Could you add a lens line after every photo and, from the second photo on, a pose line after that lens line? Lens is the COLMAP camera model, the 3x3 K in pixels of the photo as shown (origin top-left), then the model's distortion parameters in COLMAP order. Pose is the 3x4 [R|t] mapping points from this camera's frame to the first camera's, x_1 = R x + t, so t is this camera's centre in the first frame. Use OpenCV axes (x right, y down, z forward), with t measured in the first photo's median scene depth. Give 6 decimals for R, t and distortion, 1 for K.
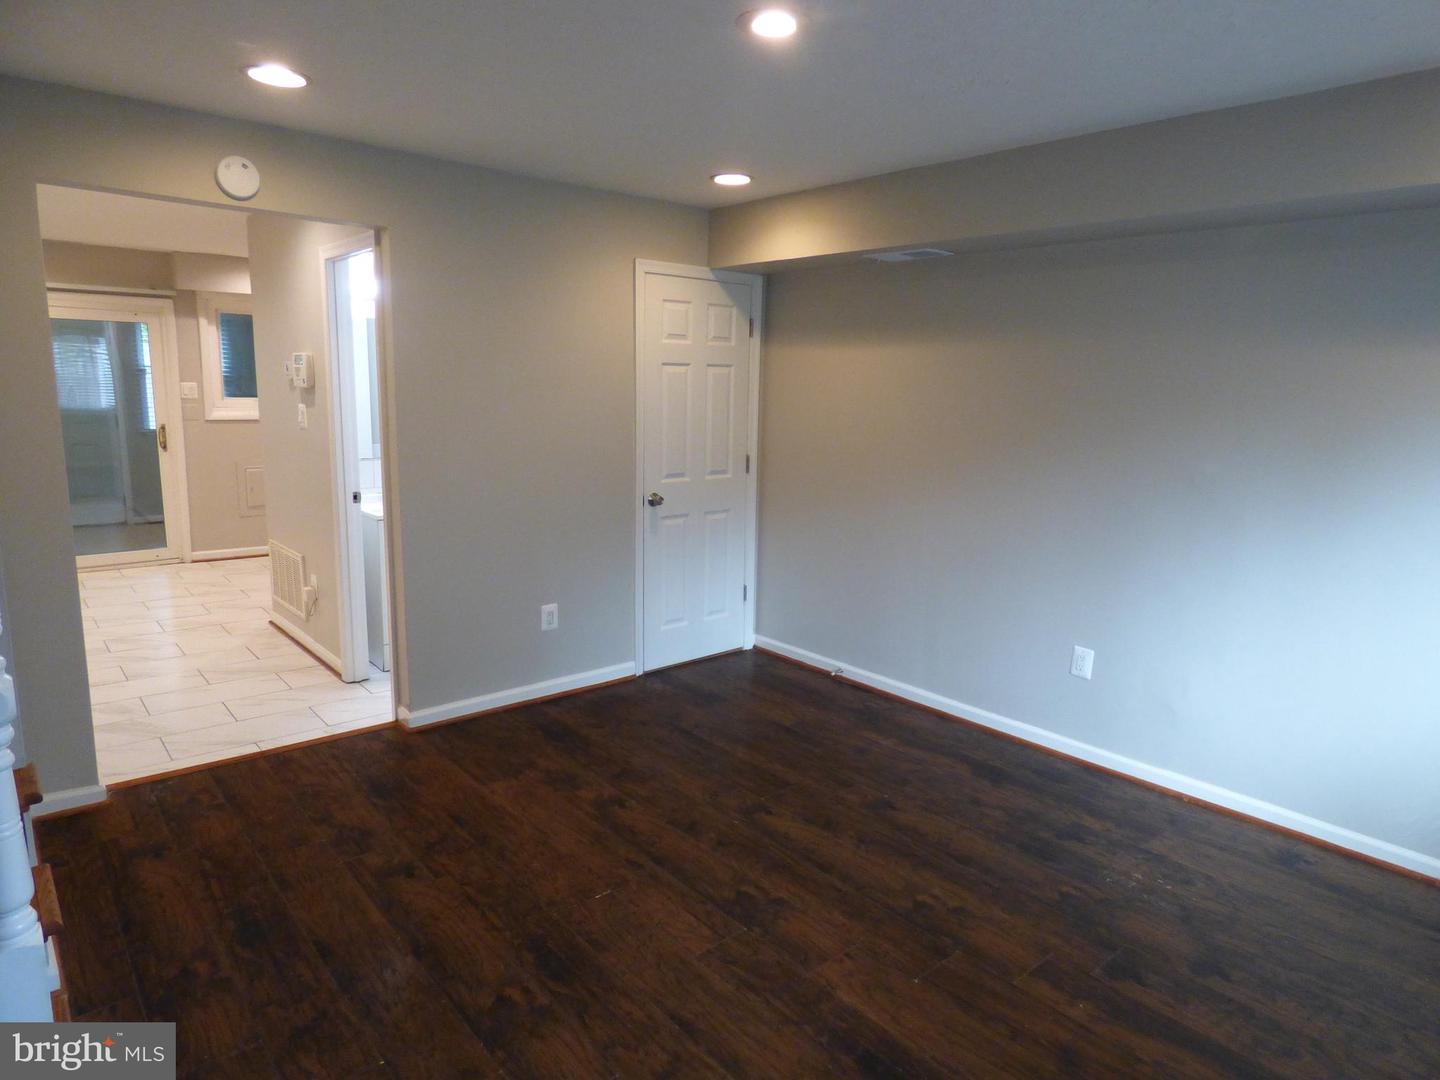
lens RADIAL K [[877.3, 0, 727.0], [0, 877.3, 539.8], [0, 0, 1]] dist [-0.018784, 0.002224]
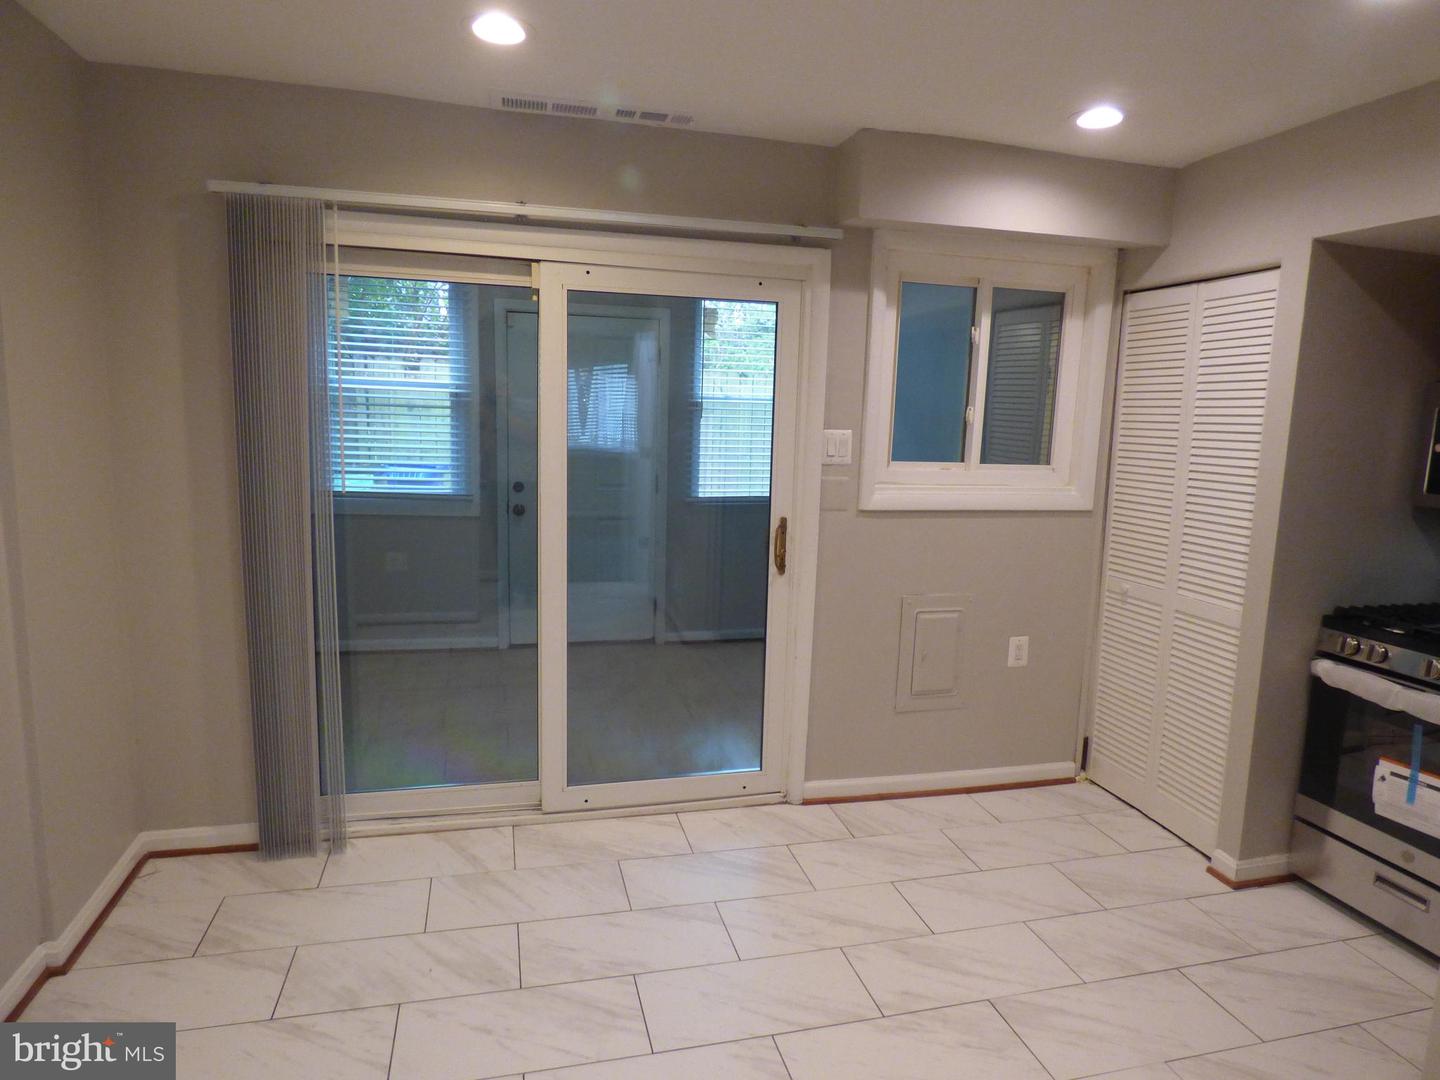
lens RADIAL K [[872.7, 0, 721.2], [0, 872.7, 536.9], [0, 0, 1]] dist [-0.020692, 0.003590]
pose [[0.891370, 0.067054, -0.448289, -0.880119], [-0.086244, 0.996020, -0.022505, -0.205543], [0.444995, 0.058722, 0.893606, 1.066662]]
